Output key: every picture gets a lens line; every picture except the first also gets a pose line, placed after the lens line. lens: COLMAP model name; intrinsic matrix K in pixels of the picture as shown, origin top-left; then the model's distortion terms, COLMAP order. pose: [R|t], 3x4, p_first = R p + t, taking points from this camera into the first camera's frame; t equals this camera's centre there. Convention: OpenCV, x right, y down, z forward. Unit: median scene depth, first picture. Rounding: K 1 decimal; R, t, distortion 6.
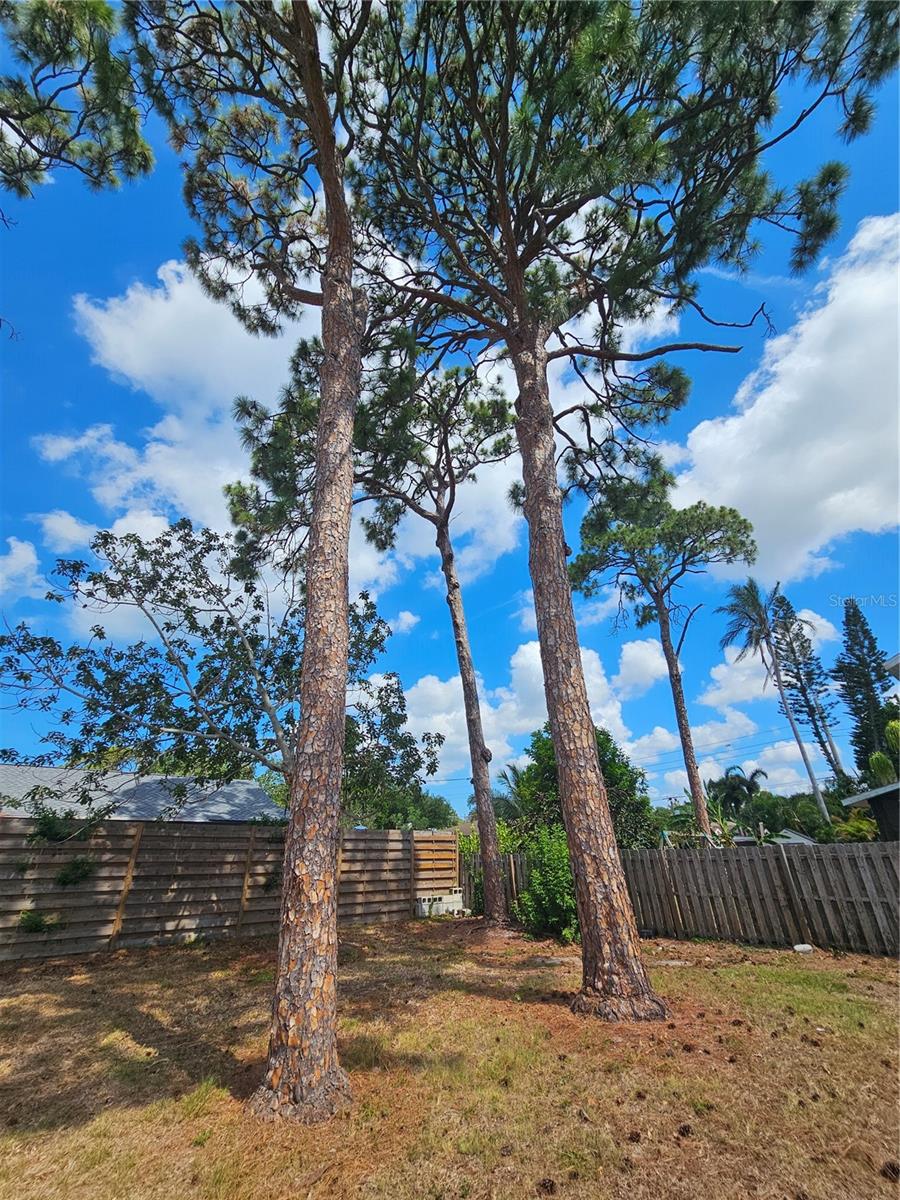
lens RADIAL K [[491.9, 0, 453.7], [0, 491.9, 608.5], [0, 0, 1]] dist [-0.000462, 0.000003]
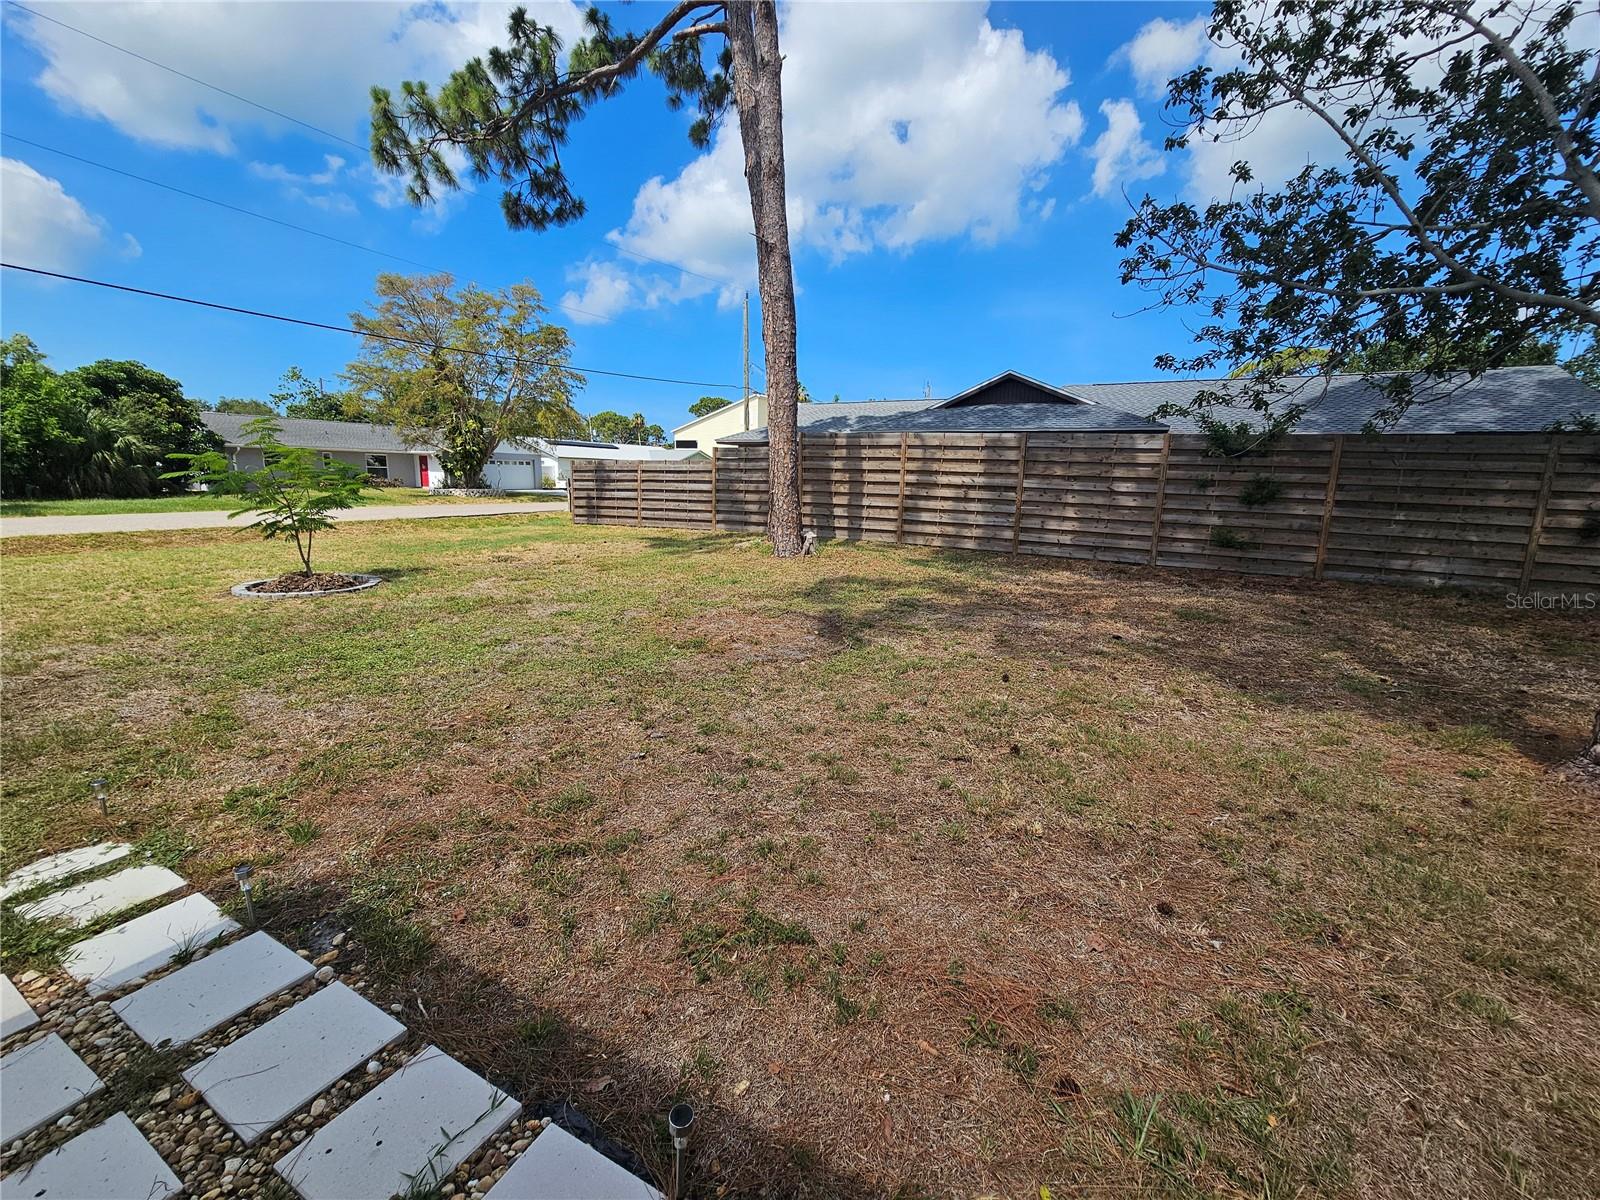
lens RADIAL K [[655.9, 0, 811.6], [0, 655.9, 595.4], [0, 0, 1]] dist [-0.000462, 0.000003]
pose [[0.371225, 0.188612, -0.909185, 0.002046], [0.382068, 0.861395, 0.334698, 0.018862], [0.846296, -0.471618, 0.247709, -0.015430]]
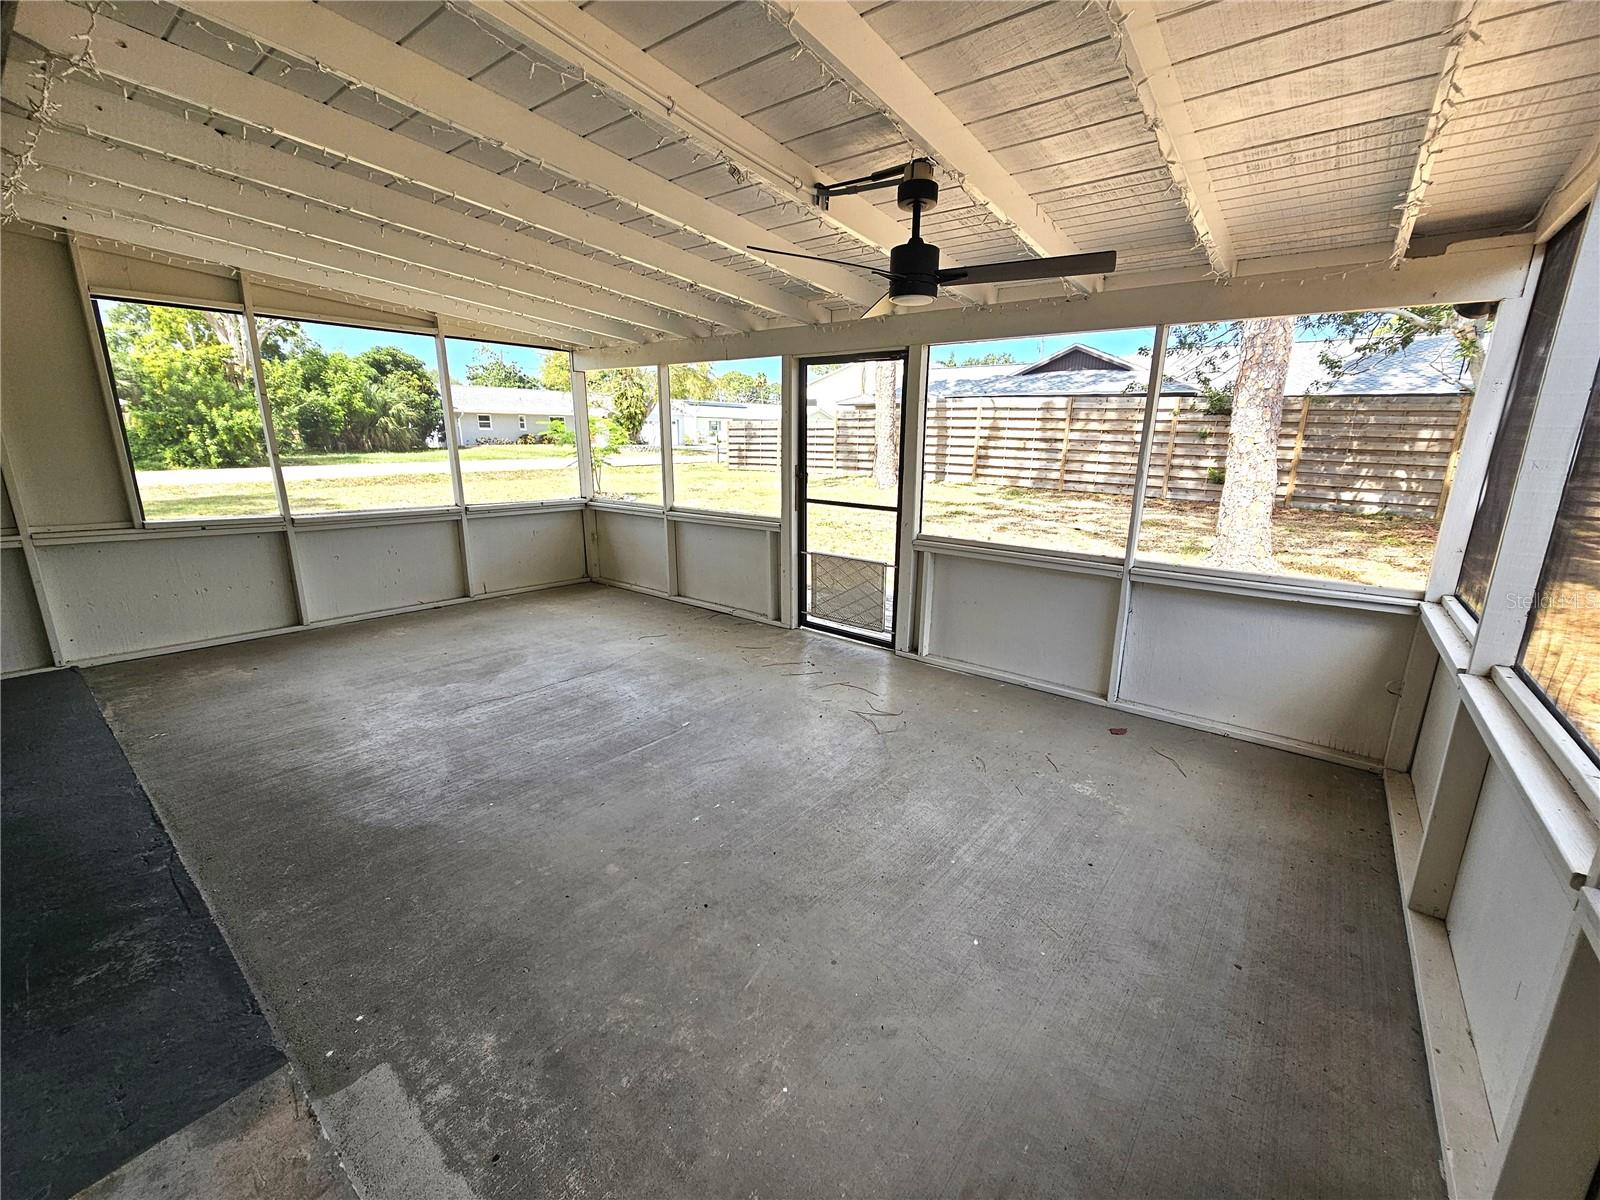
lens RADIAL K [[655.9, 0, 812.2], [0, 655.9, 594.1], [0, 0, 1]] dist [-0.000462, 0.000003]
pose [[0.207005, 0.254407, -0.944683, 0.527510], [0.413001, 0.852618, 0.320113, -0.051345], [0.886893, -0.456420, 0.071426, -0.140213]]
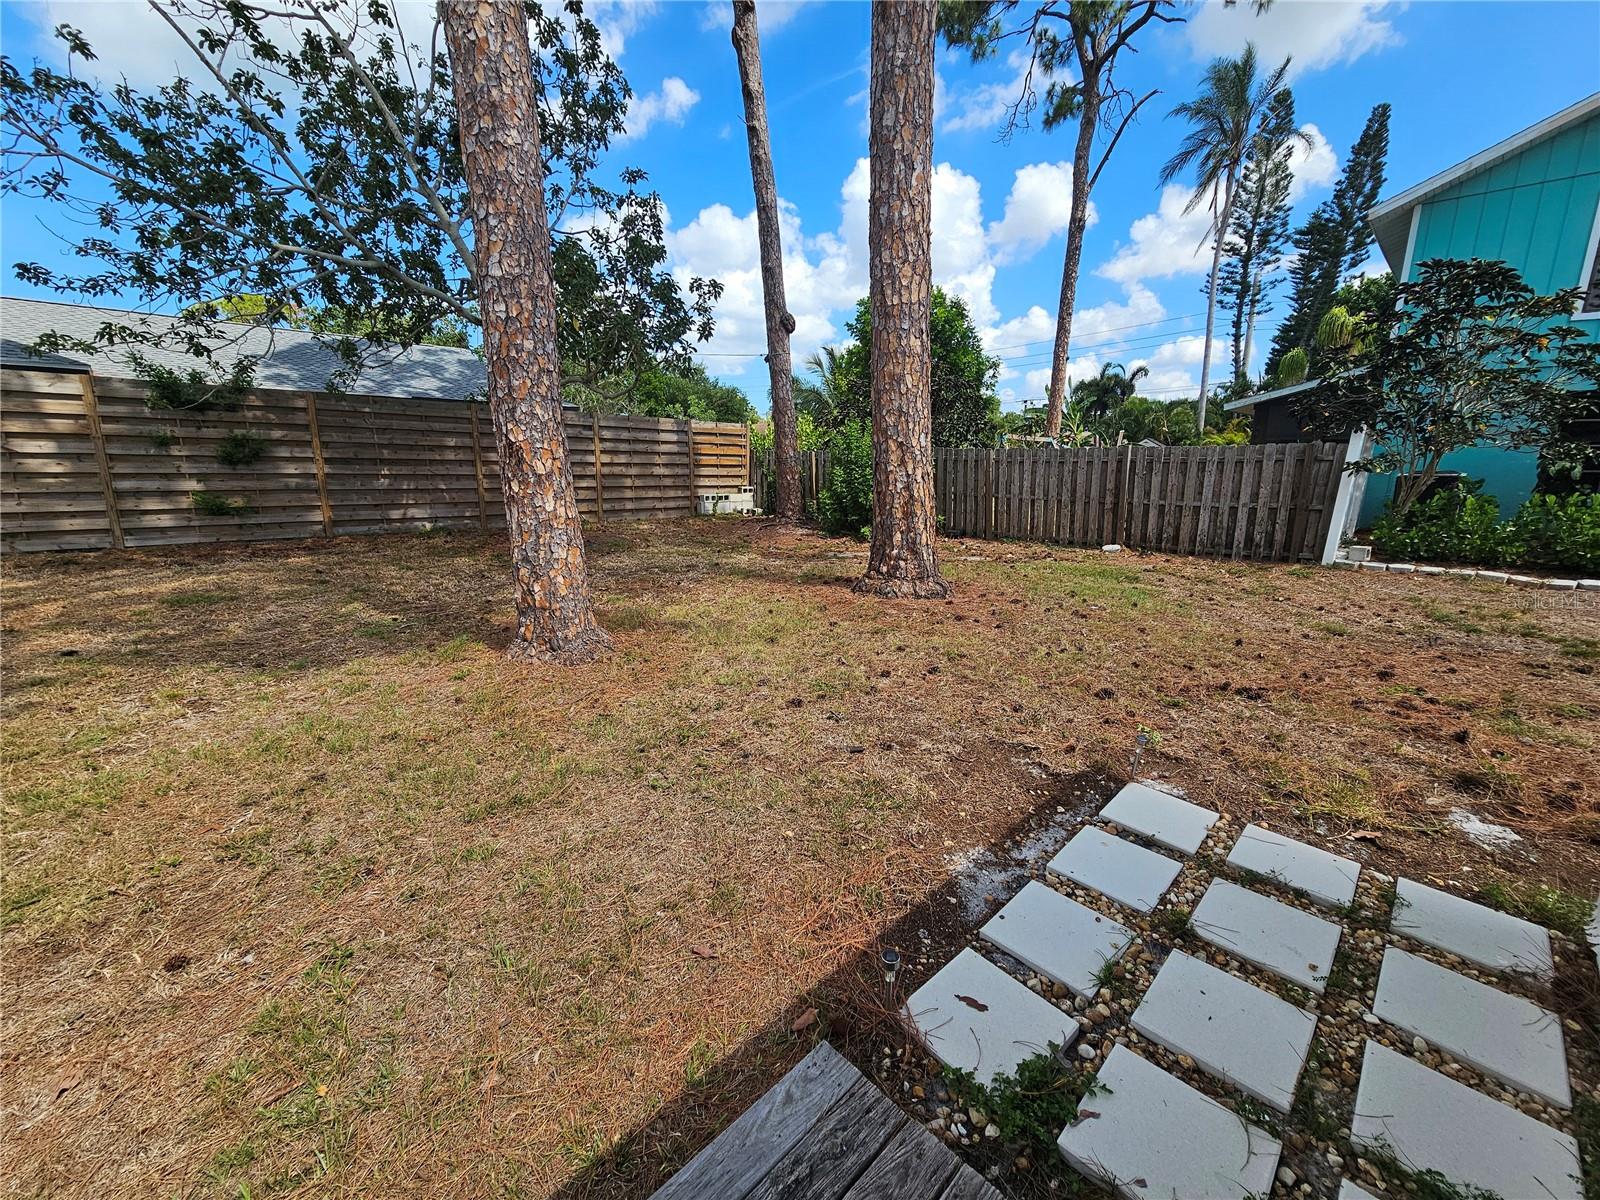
lens RADIAL K [[655.9, 0, 810.7], [0, 655.9, 594.9], [0, 0, 1]] dist [-0.000462, 0.000003]
pose [[0.995863, 0.011890, 0.090081, 0.026298], [-0.065005, 0.785917, 0.614905, 0.027478], [-0.063485, -0.618217, 0.783439, 0.002704]]
